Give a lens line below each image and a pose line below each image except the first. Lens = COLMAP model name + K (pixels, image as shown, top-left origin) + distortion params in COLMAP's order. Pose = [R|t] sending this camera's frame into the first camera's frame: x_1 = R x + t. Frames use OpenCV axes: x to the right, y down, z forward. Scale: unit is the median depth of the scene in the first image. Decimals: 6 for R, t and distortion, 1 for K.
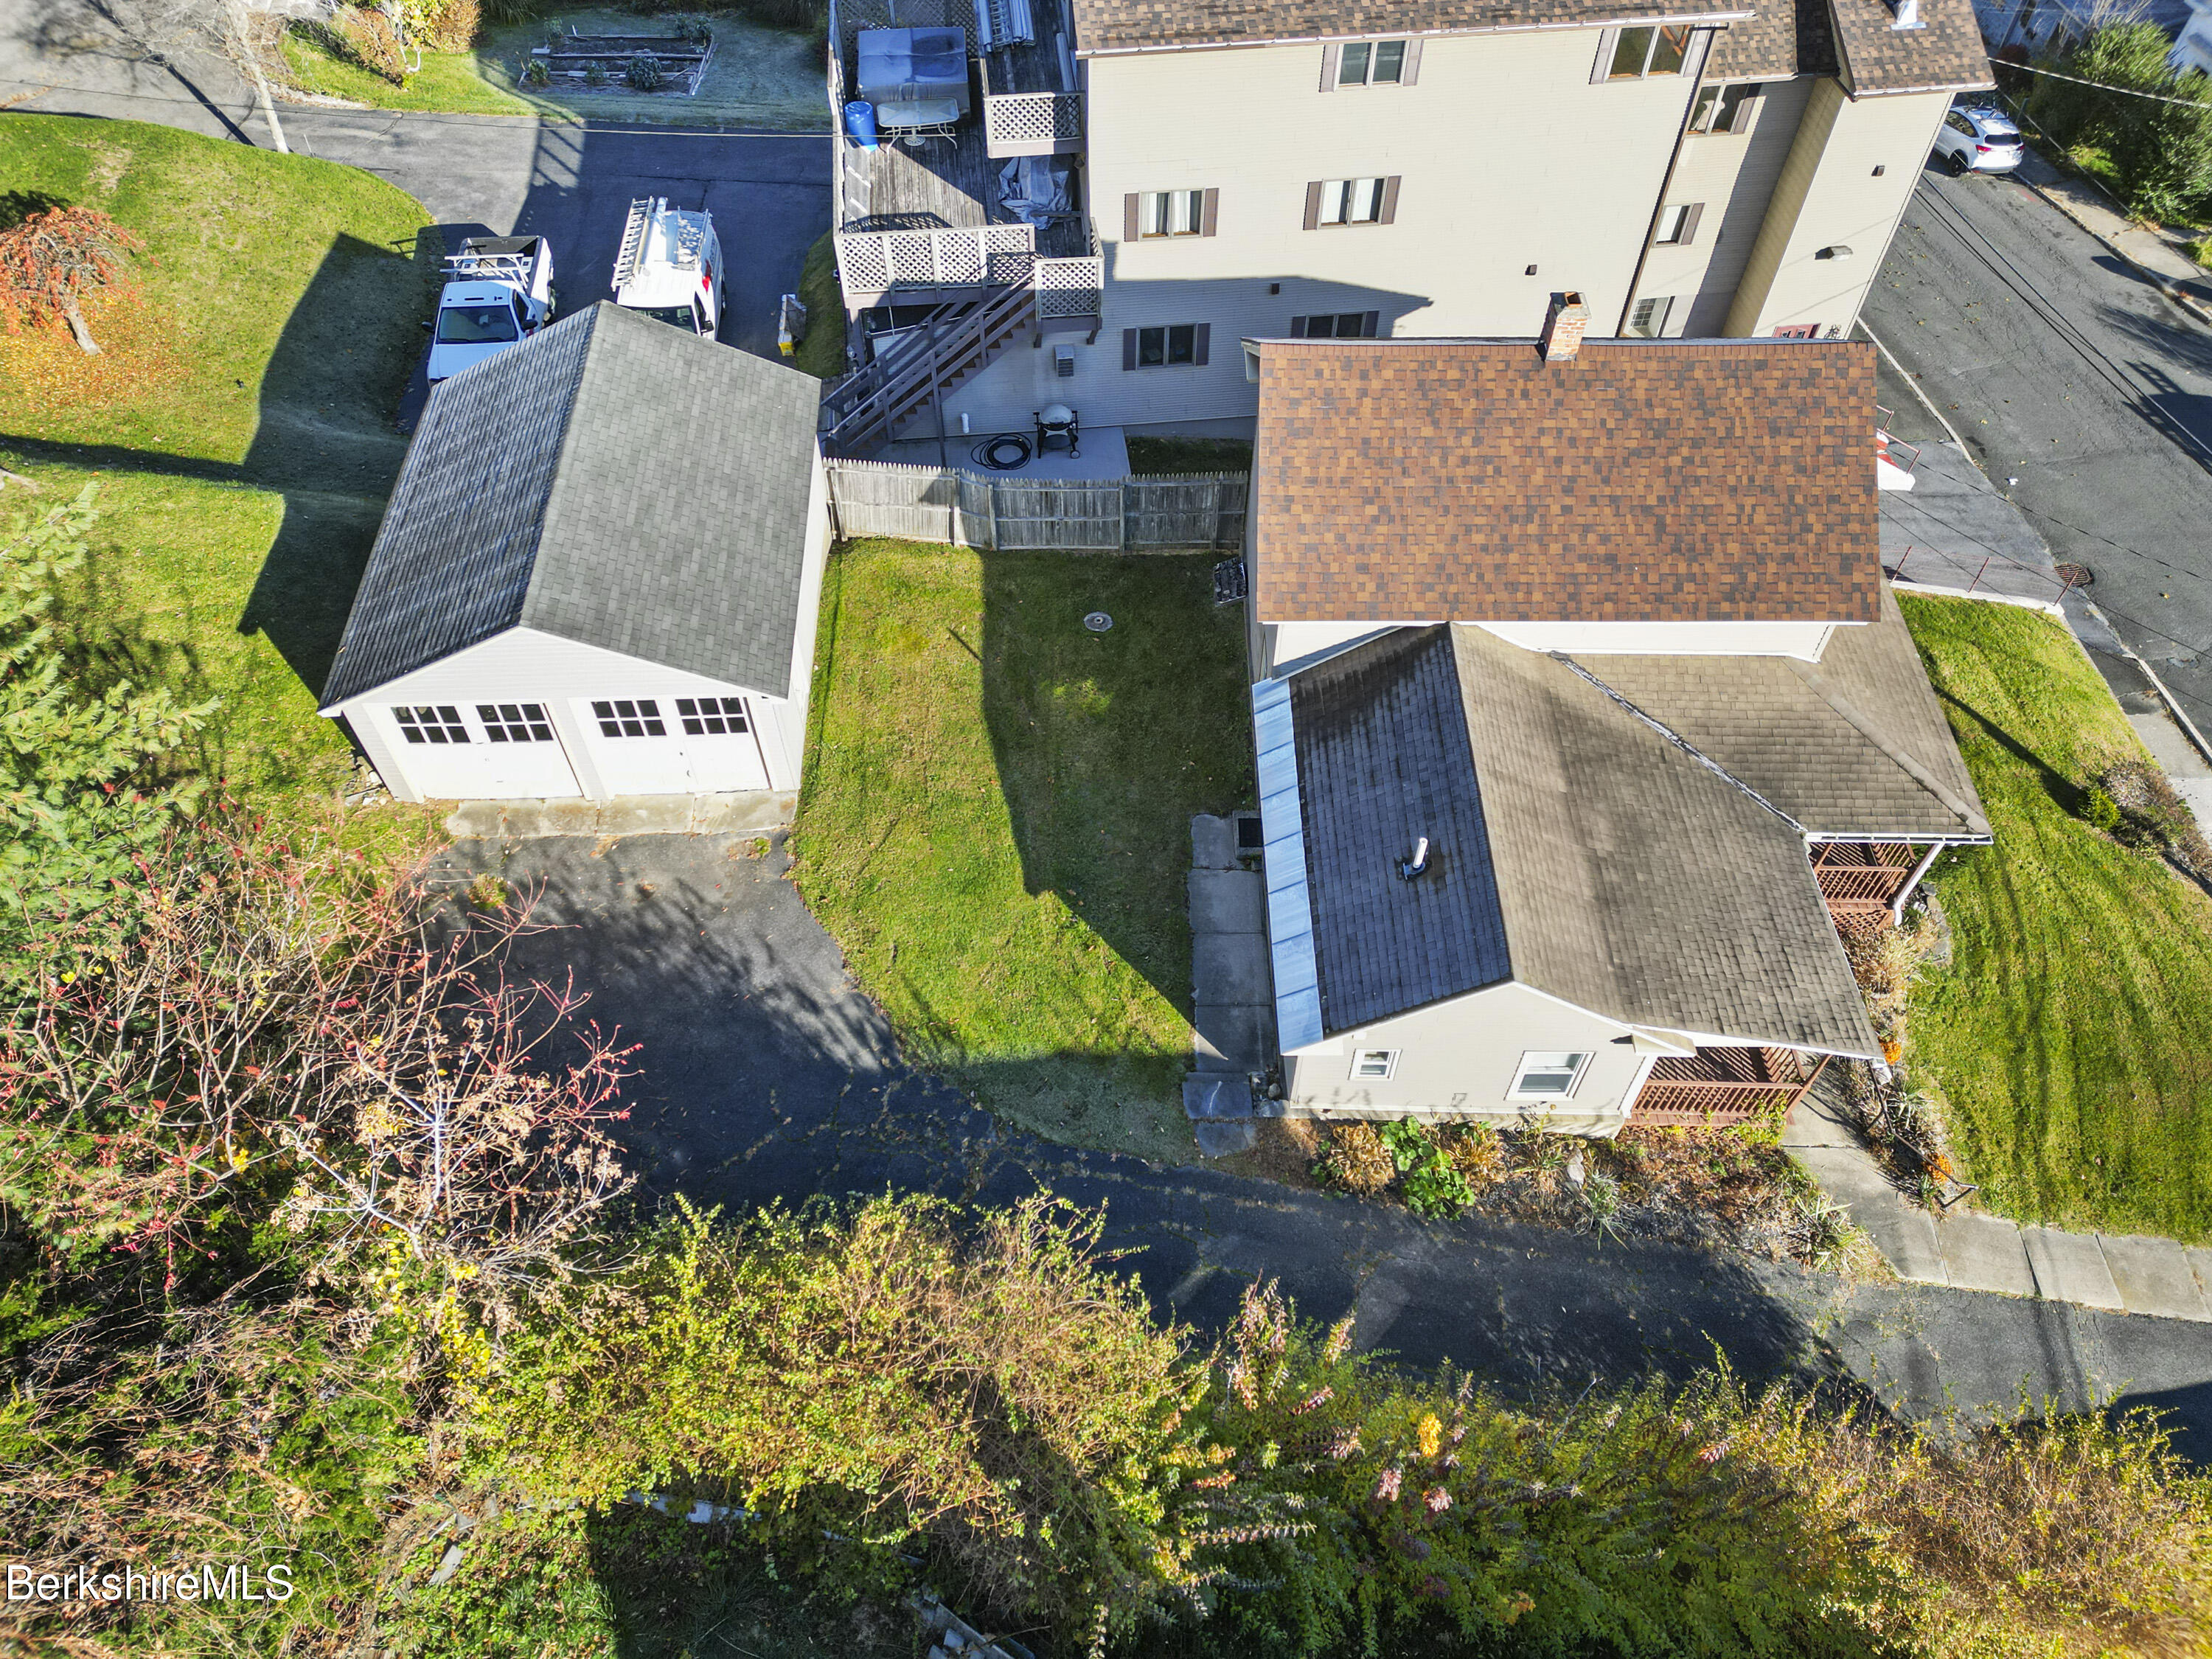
lens RADIAL K [[1569.9, 0, 1106.0], [0, 1569.9, 829.5], [0, 0, 1]] dist [0.055936, -0.006046]
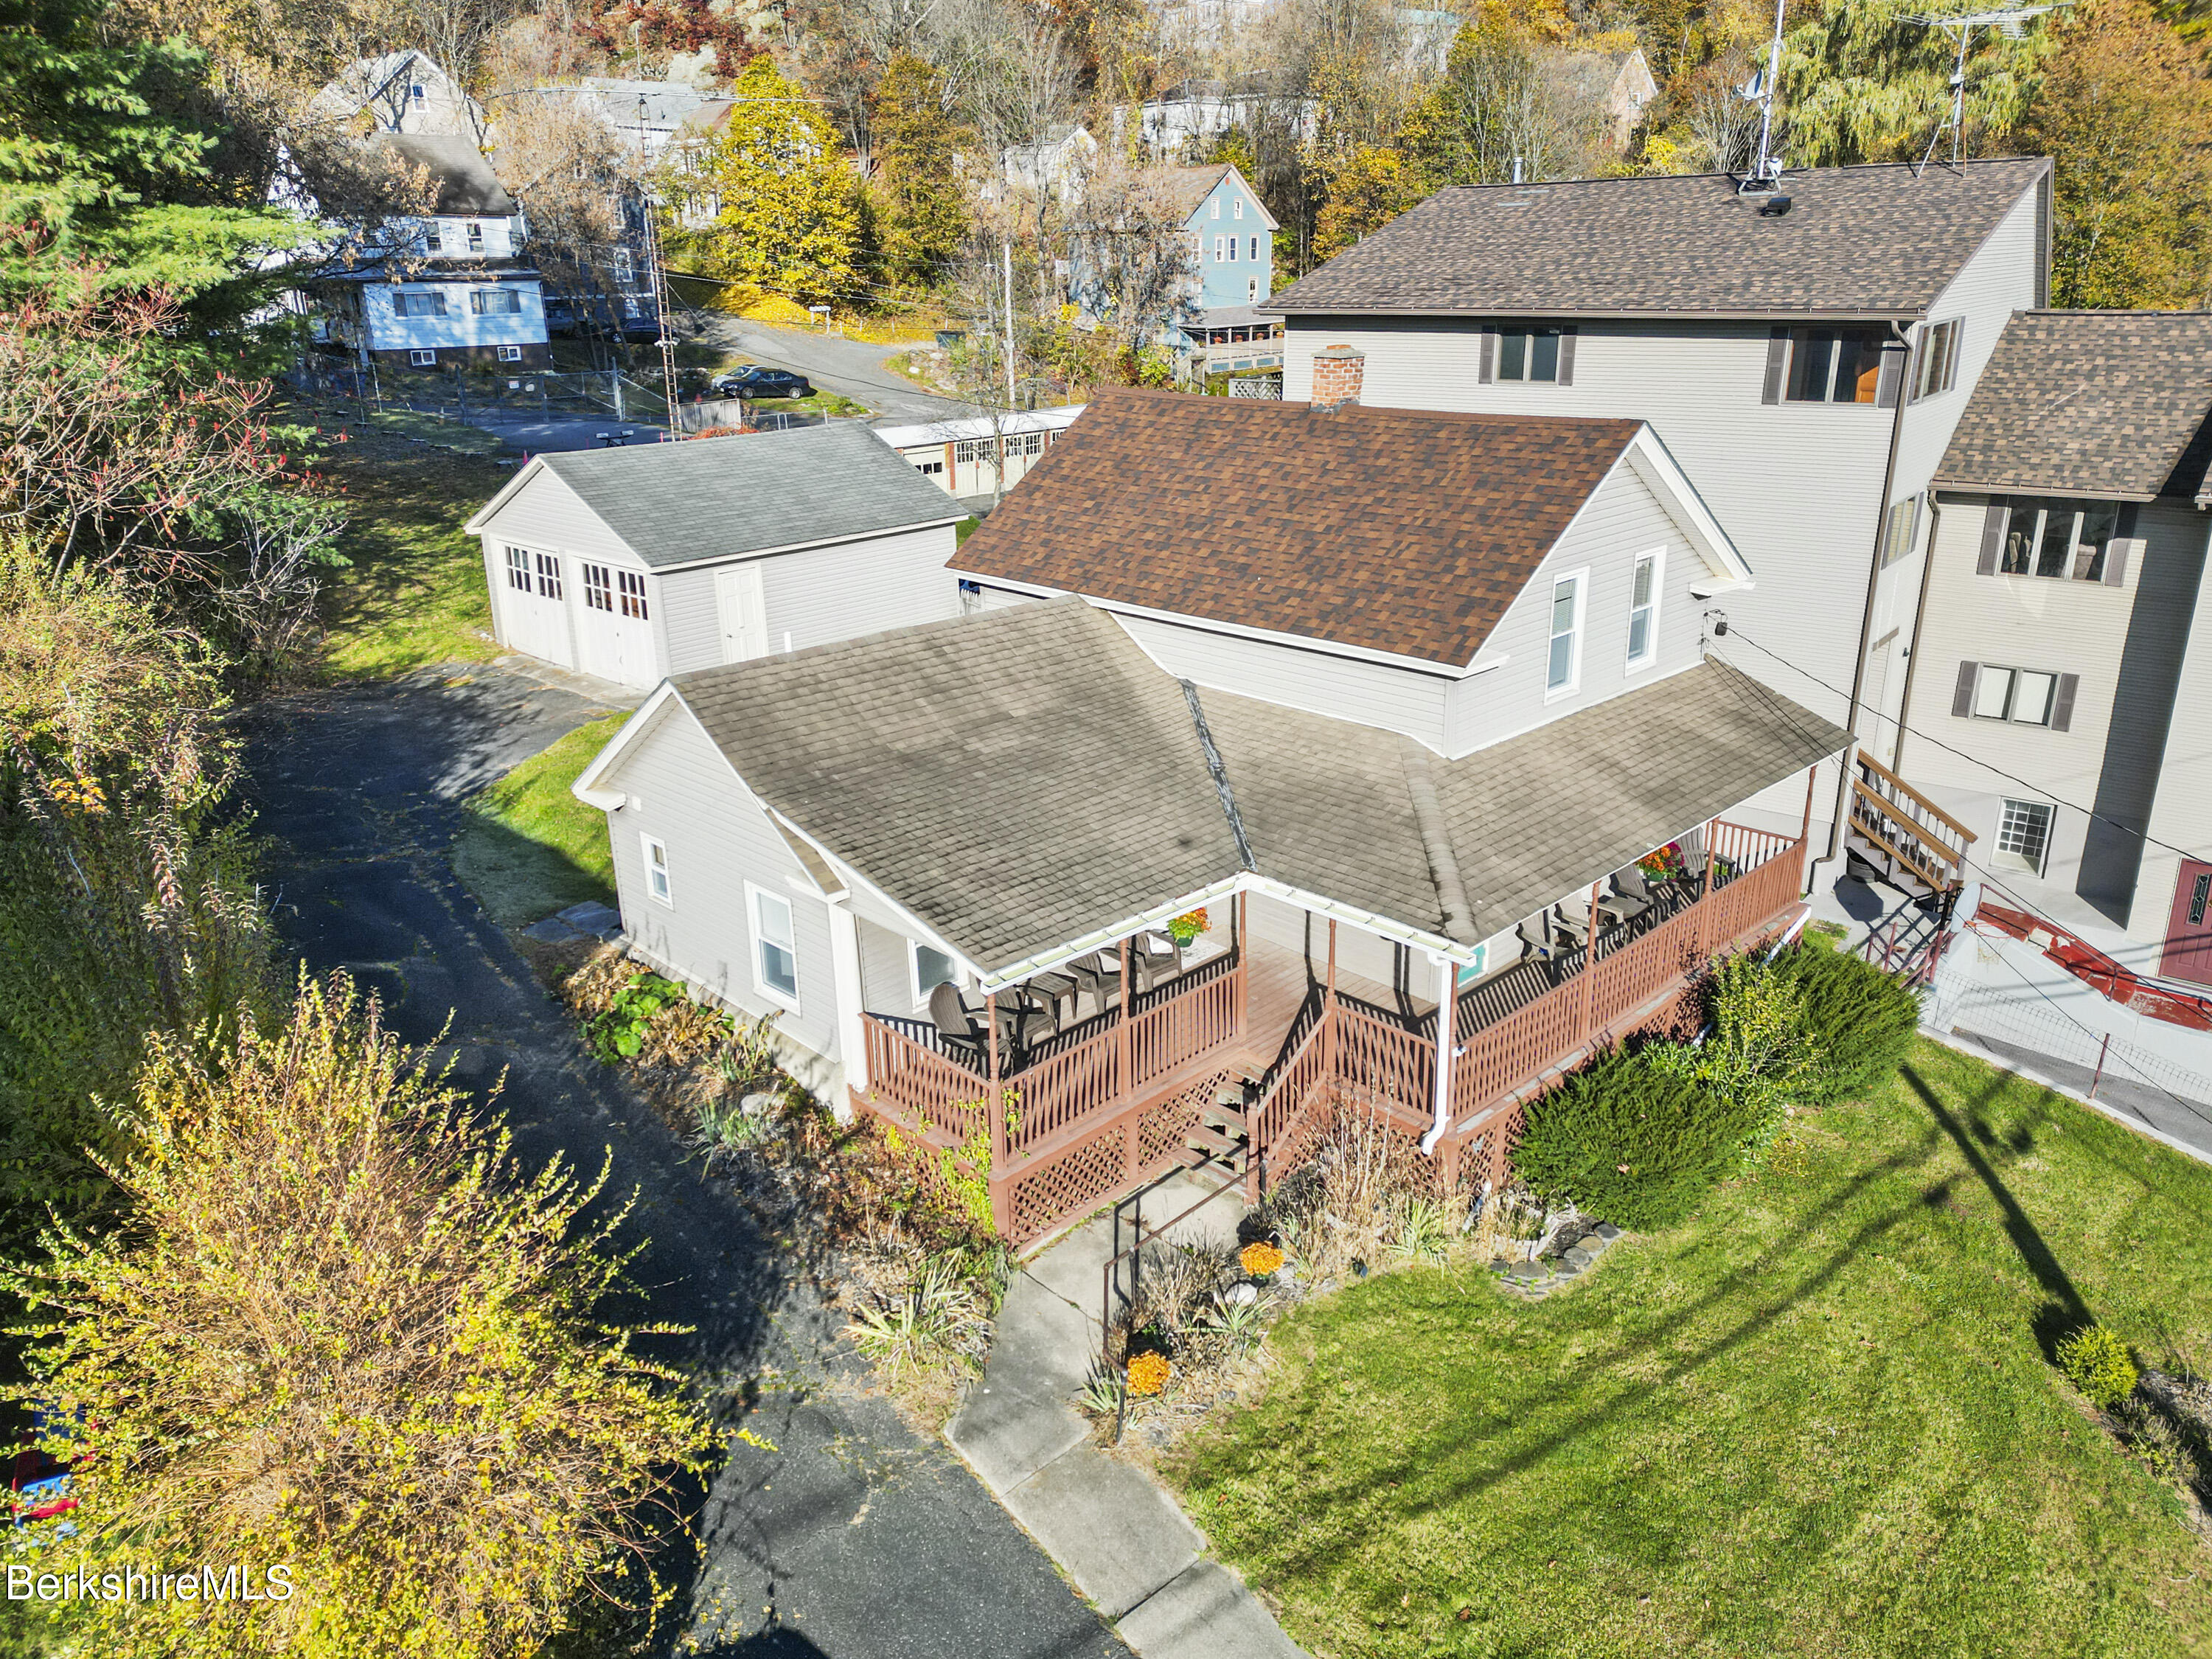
lens RADIAL K [[1569.9, 0, 1106.0], [0, 1569.9, 829.5], [0, 0, 1]] dist [0.055936, -0.006046]
pose [[0.706105, 0.232371, -0.668894, 0.866618], [-0.550330, 0.774509, -0.311885, 0.247589], [0.445591, 0.588337, 0.674766, 0.464675]]
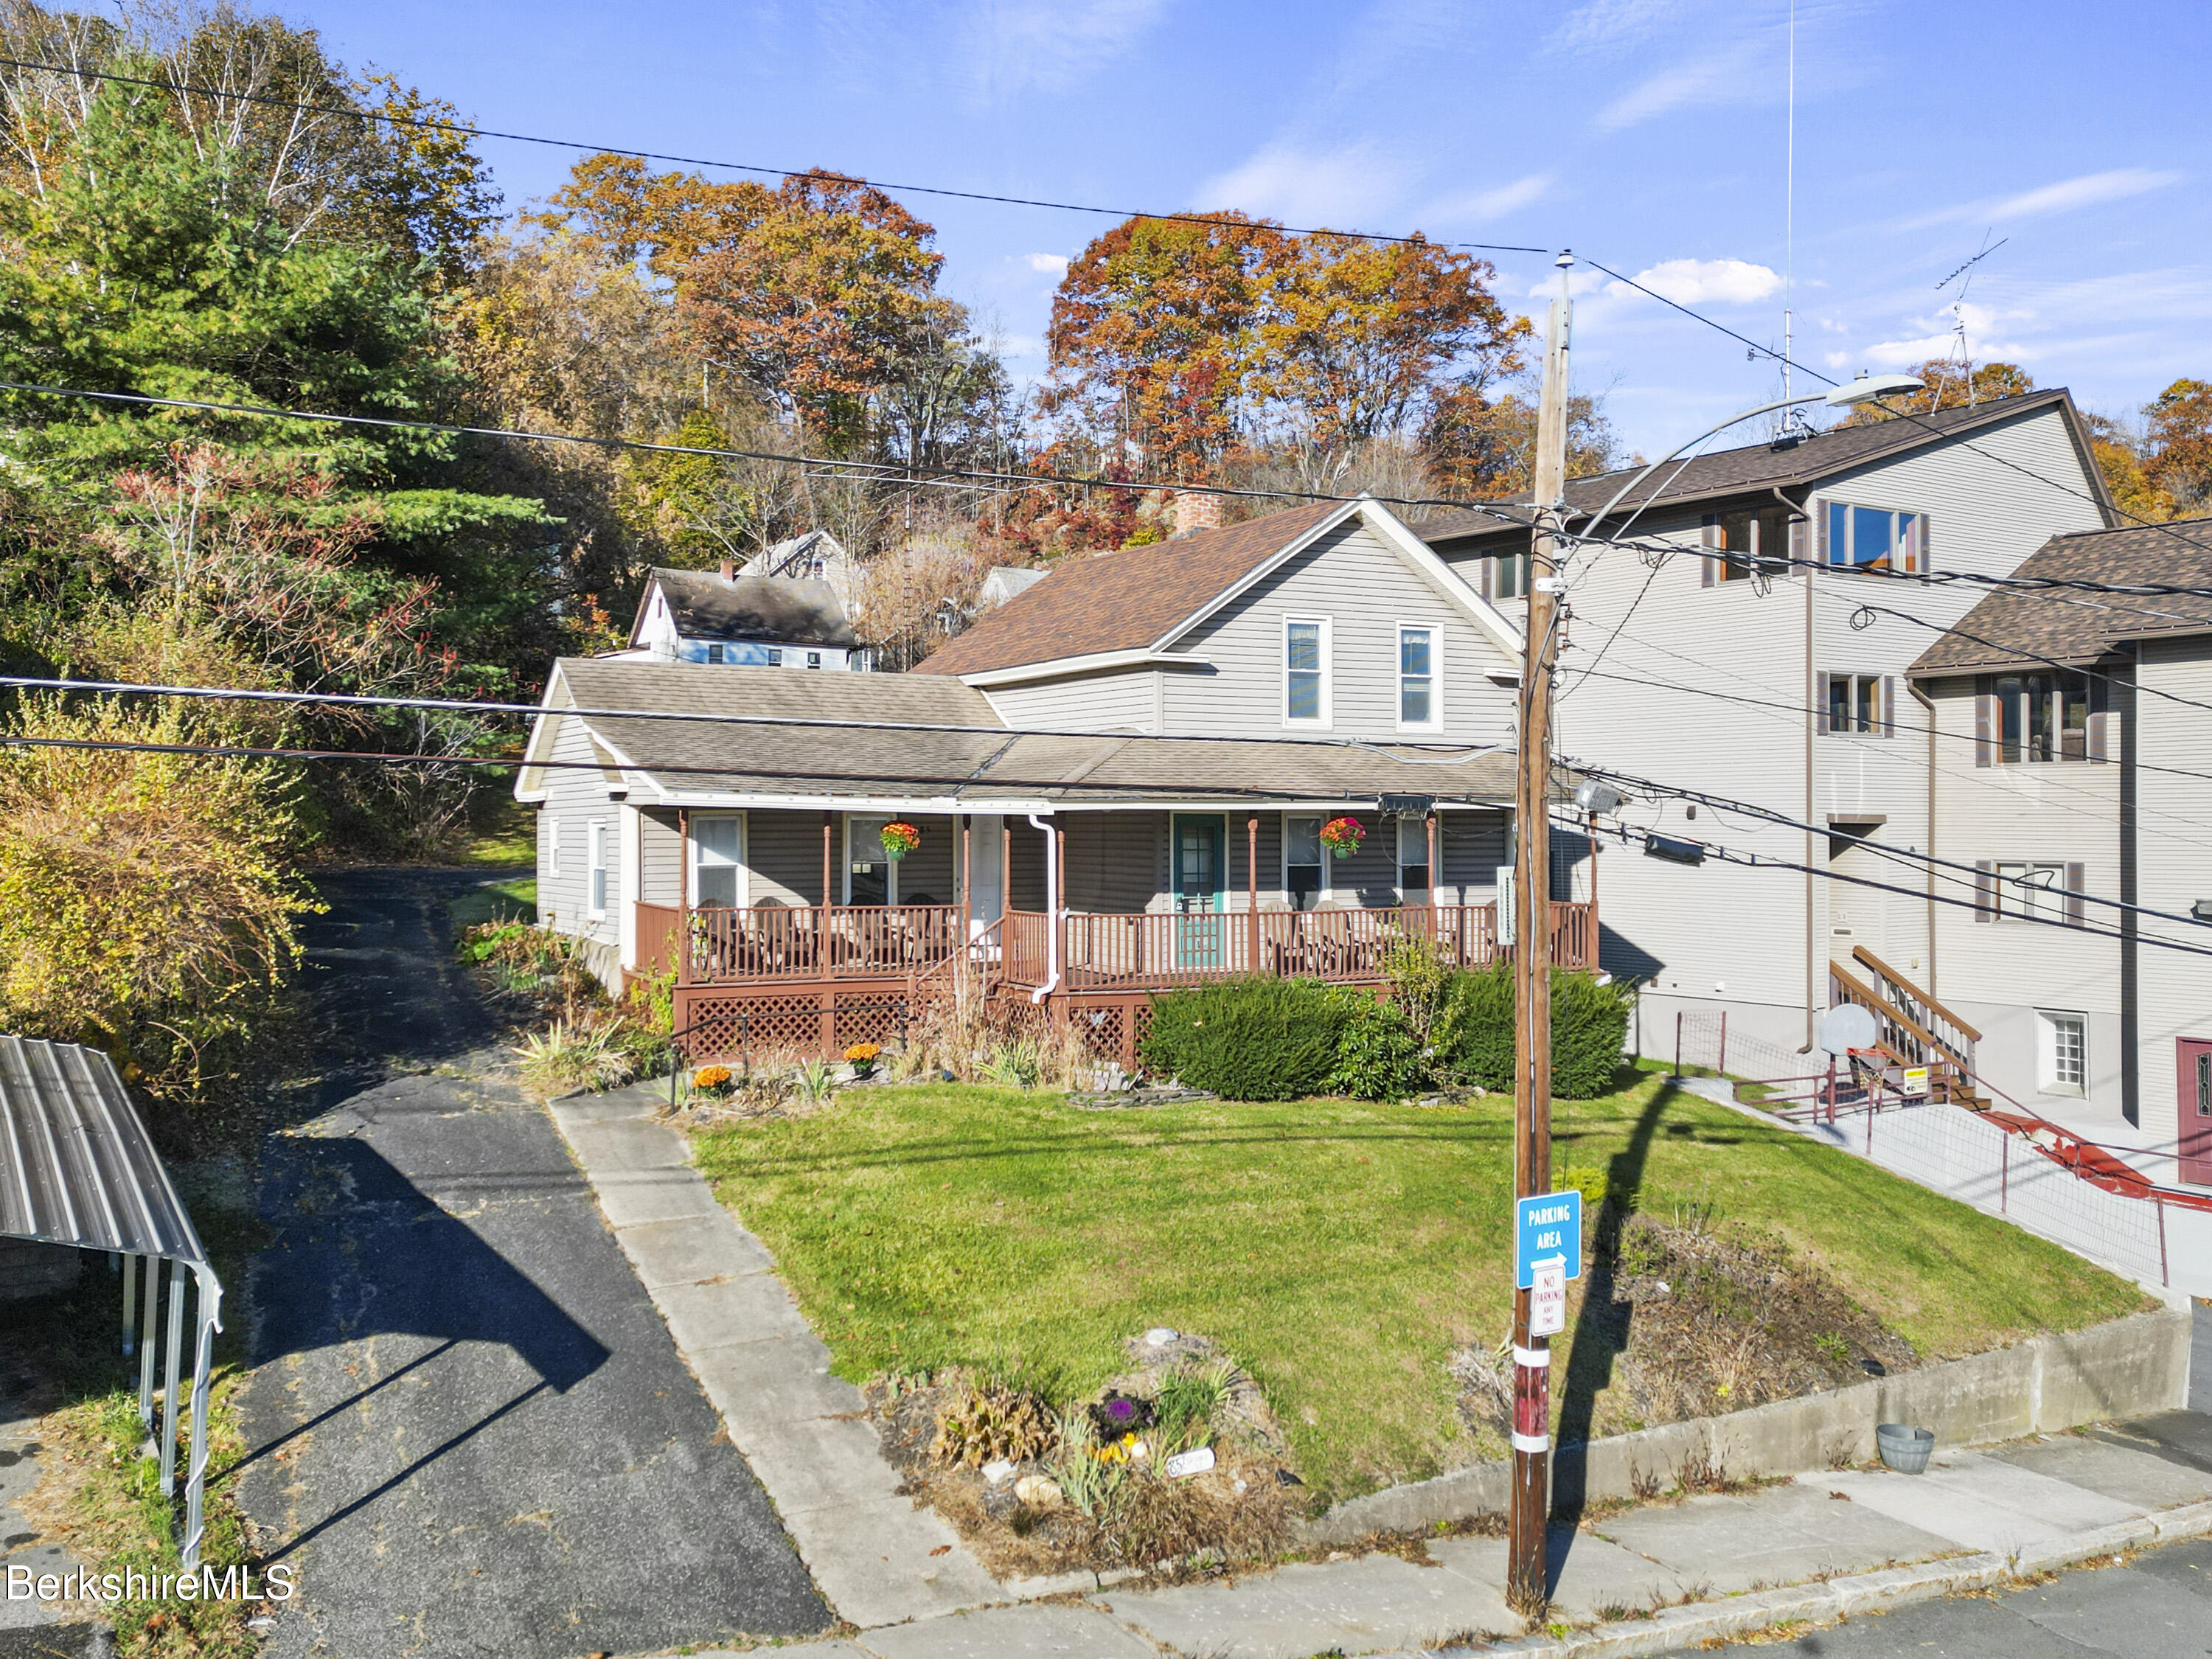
lens RADIAL K [[1982.9, 0, 1106.0], [0, 1982.9, 829.5], [0, 0, 1]] dist [0.108713, -0.001379]
pose [[0.483487, 0.007282, -0.875321, 1.430386], [-0.697084, 0.608022, -0.379978, 0.366224], [0.529448, 0.793887, 0.299047, 0.727052]]
